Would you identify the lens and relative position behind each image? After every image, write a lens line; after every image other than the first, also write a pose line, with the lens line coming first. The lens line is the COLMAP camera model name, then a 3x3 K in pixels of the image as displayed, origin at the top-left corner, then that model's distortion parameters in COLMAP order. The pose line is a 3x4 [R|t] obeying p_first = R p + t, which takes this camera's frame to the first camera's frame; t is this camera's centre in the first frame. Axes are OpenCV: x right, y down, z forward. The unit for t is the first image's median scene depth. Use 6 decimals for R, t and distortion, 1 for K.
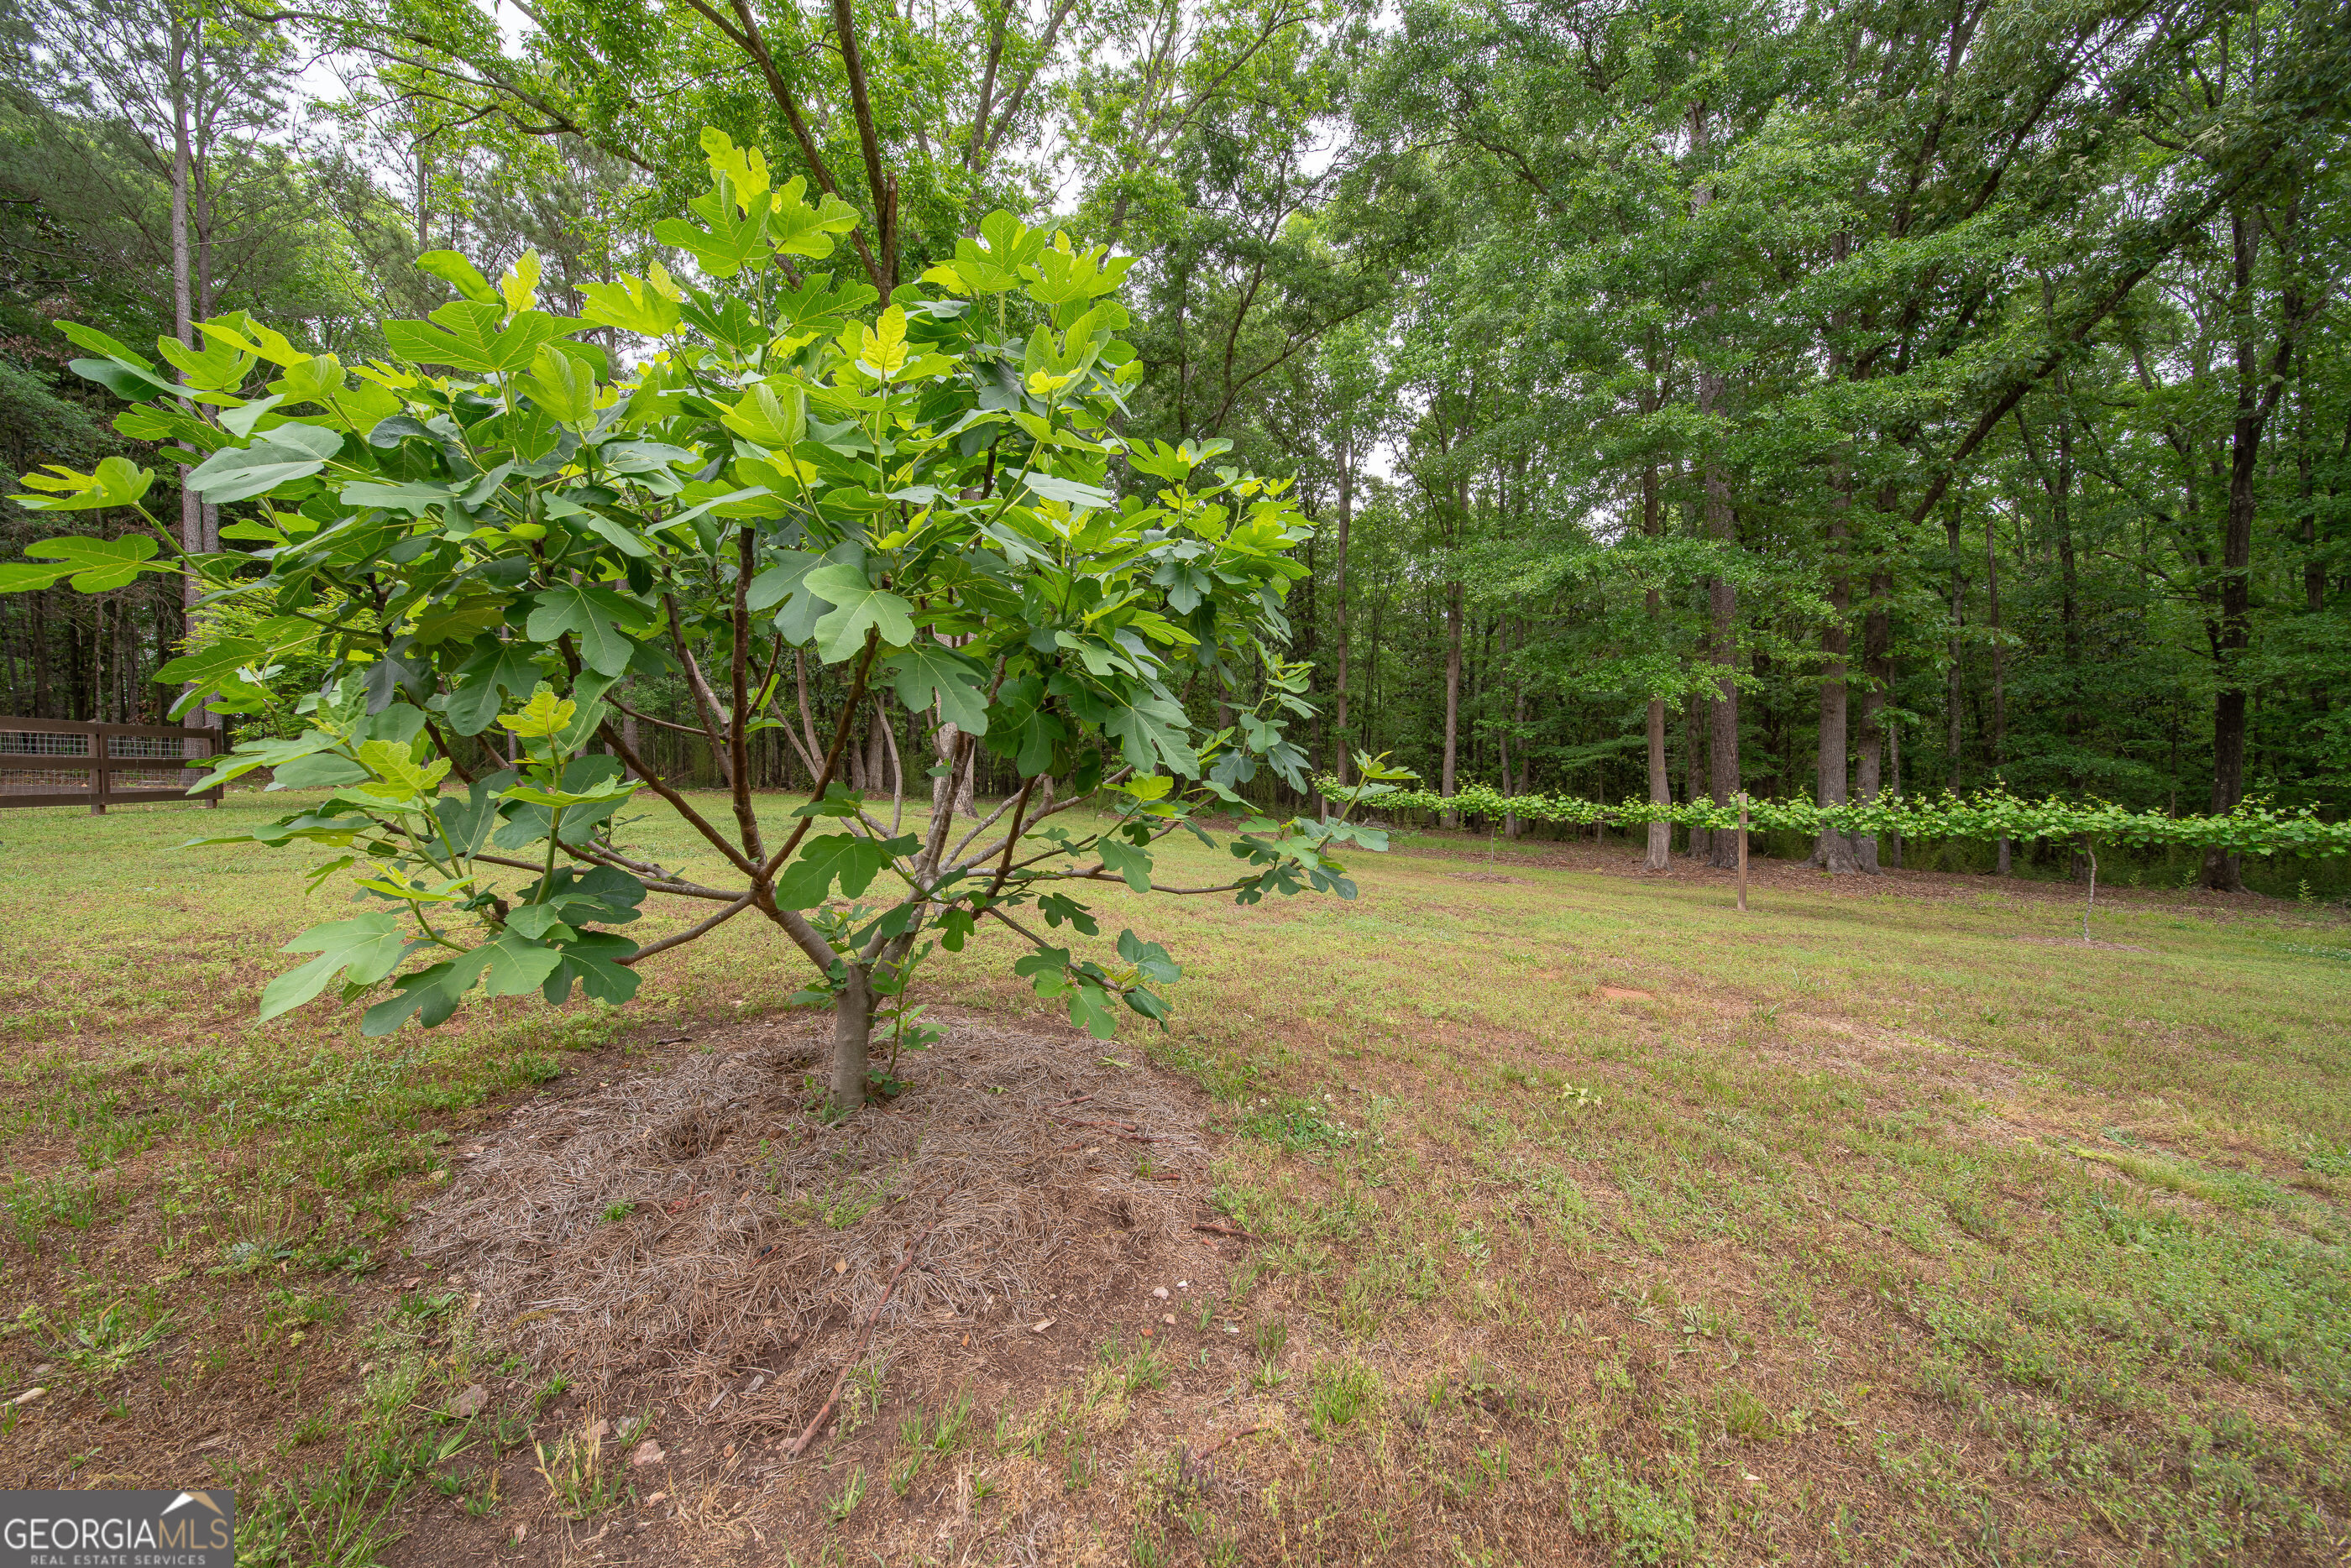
lens RADIAL K [[819.8, 0, 1179.0], [0, 819.8, 778.9], [0, 0, 1]] dist [0.000410, -0.001328]
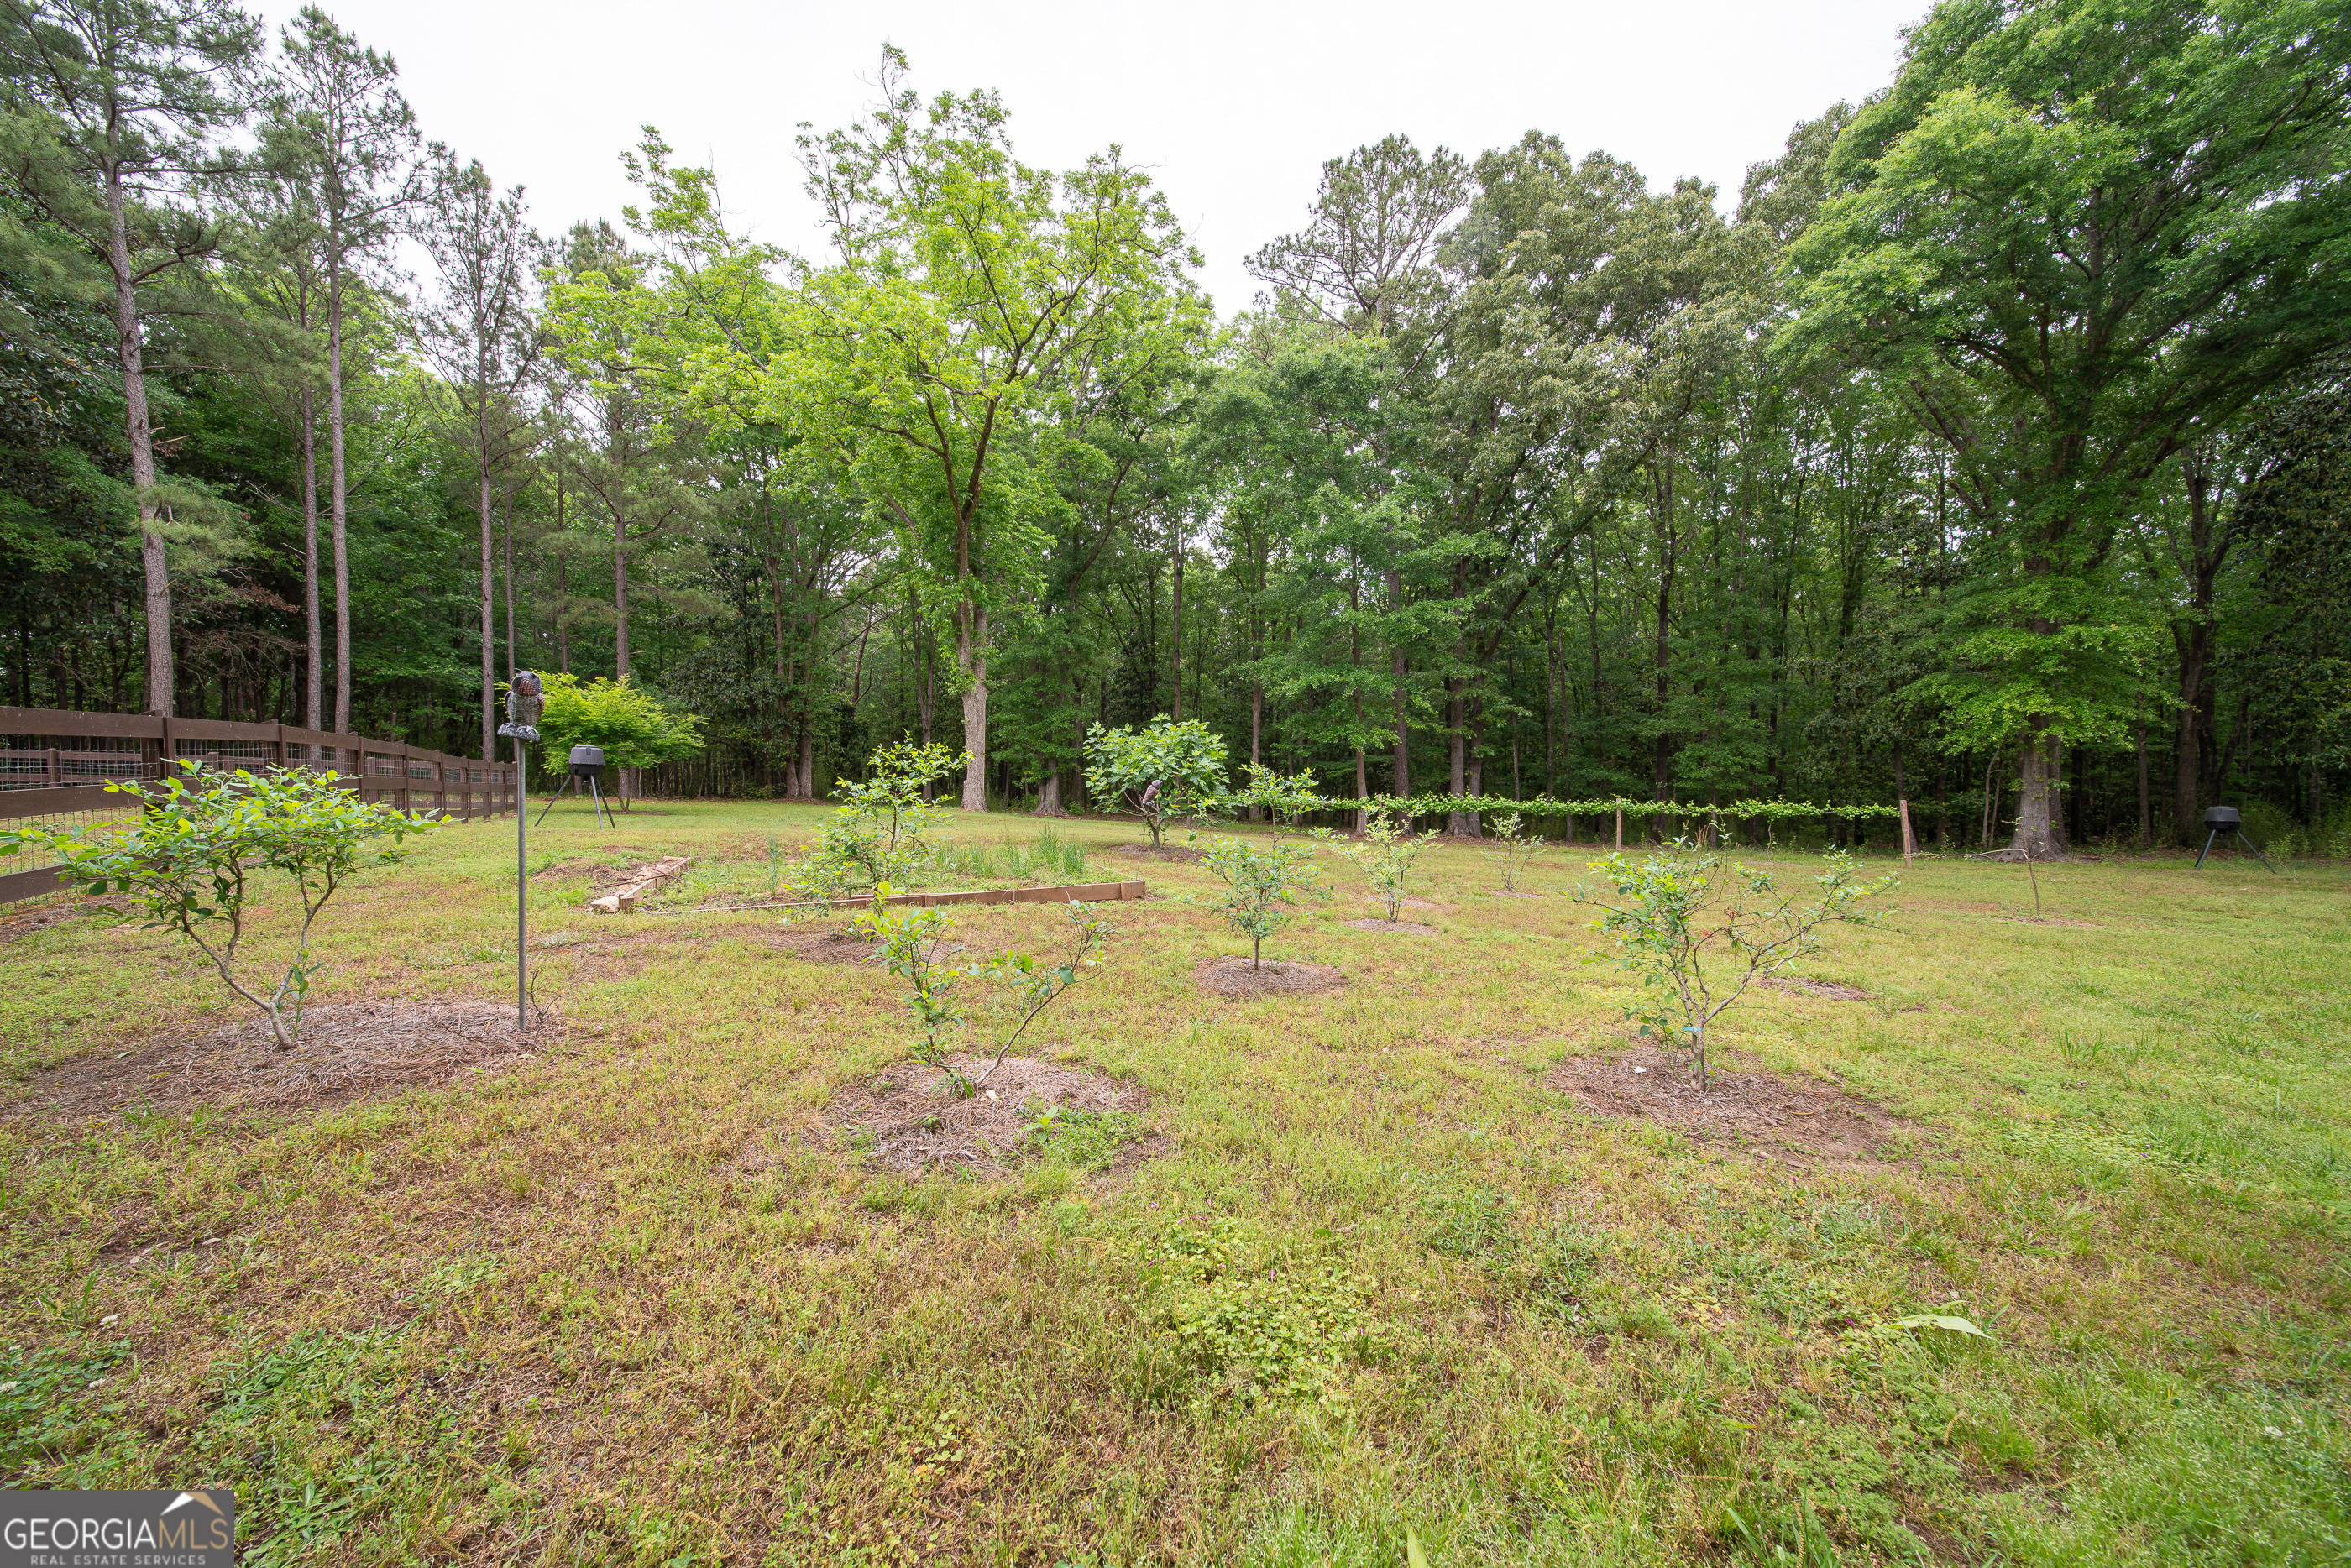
lens RADIAL K [[819.8, 0, 1172.2], [0, 819.8, 784.4], [0, 0, 1]] dist [0.000410, -0.001328]
pose [[0.975636, -0.010124, 0.219163, -0.155890], [0.008677, 0.999934, 0.007564, -0.014706], [-0.219225, -0.005478, 0.975659, -0.453261]]
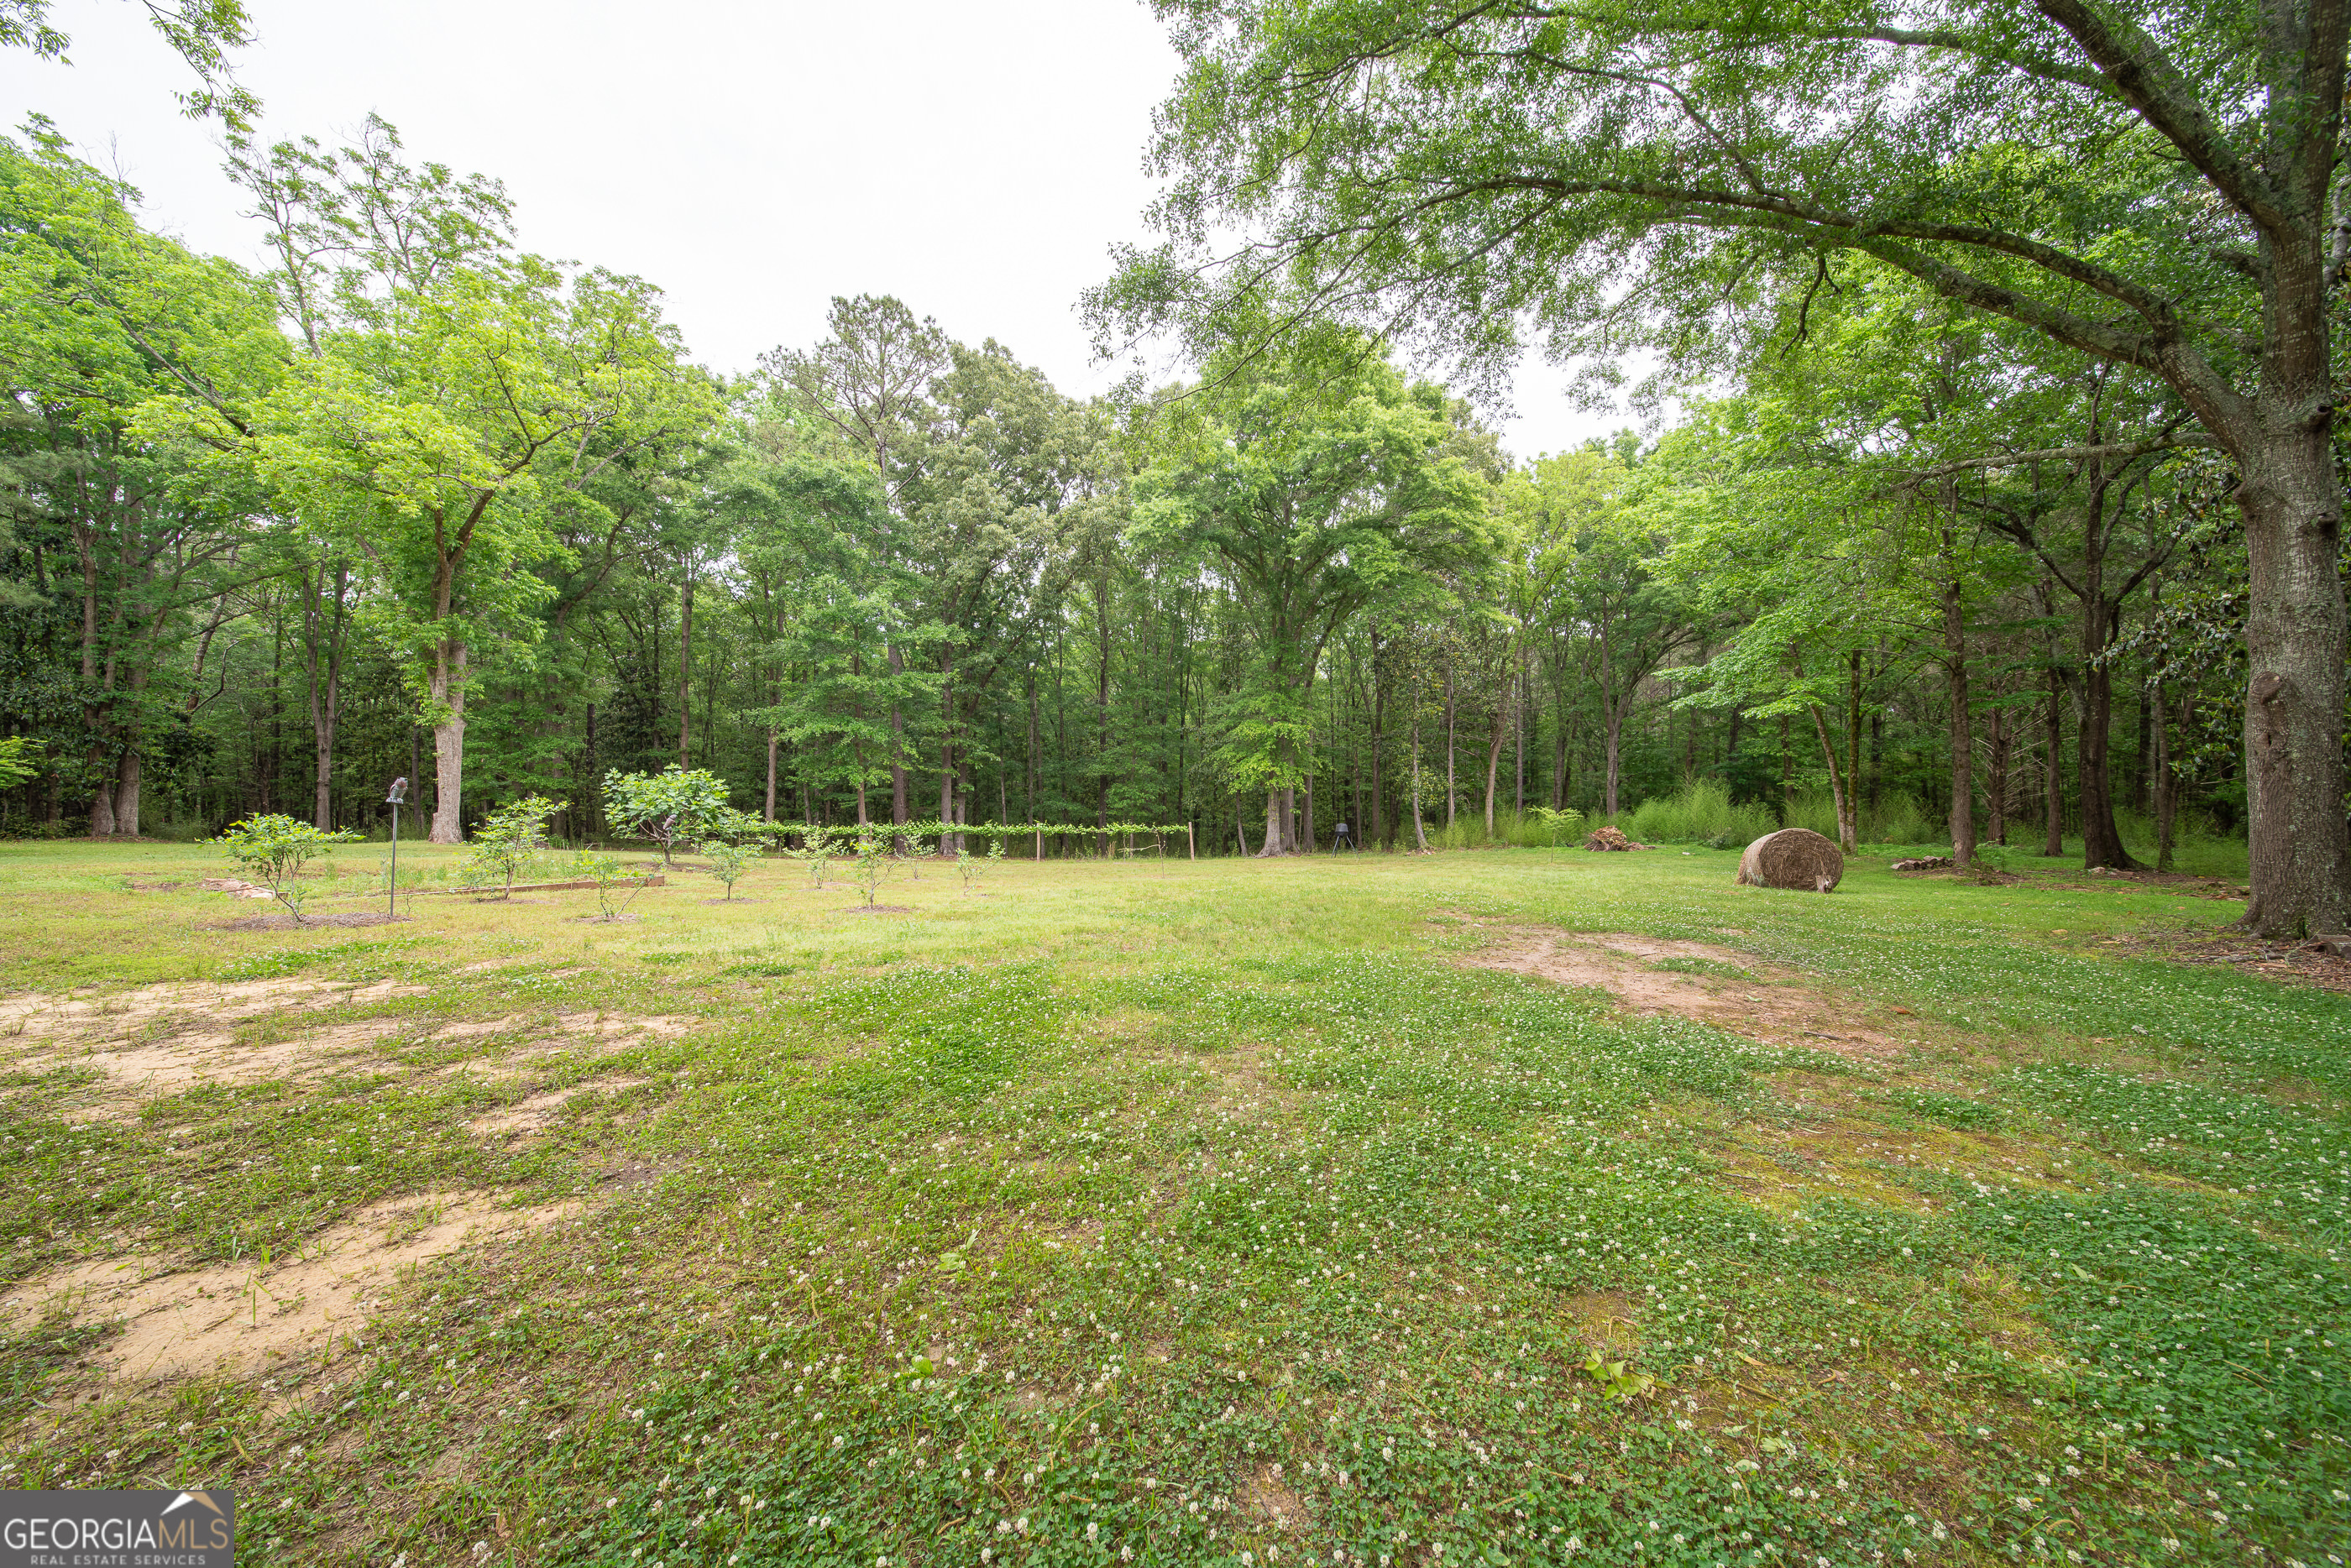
lens RADIAL K [[819.8, 0, 1172.6], [0, 819.8, 790.2], [0, 0, 1]] dist [0.000410, -0.001328]
pose [[0.720595, 0.004620, 0.693341, -0.229581], [0.008380, 0.999847, -0.015372, -0.019288], [-0.693305, 0.016887, 0.720446, -0.758061]]
